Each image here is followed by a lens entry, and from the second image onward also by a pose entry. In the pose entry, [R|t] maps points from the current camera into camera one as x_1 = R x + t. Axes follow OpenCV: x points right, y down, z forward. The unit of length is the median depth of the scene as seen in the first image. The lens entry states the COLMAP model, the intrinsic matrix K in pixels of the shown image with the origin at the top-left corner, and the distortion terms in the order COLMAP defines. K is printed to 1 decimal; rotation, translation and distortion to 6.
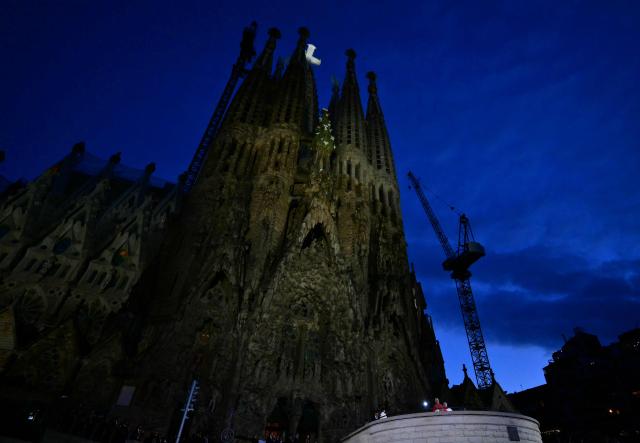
lens RADIAL K [[349.8, 0, 320.0], [0, 349.8, 221.5], [0, 0, 1]] dist [-0.000270, 0.000027]
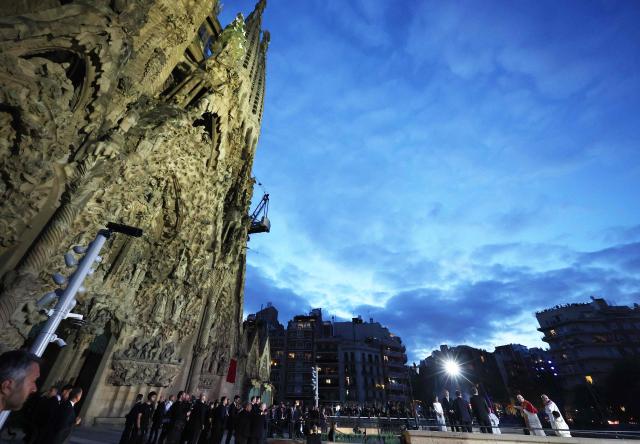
lens RADIAL K [[284.0, 0, 320.0], [0, 284.0, 222.0], [0, 0, 1]] dist [0.000178, 0.000064]
pose [[0.548389, 0.469517, 0.691971, -0.247433], [-0.537822, 0.831673, -0.138083, 0.207508], [-0.640326, -0.296434, 0.708597, 0.380537]]
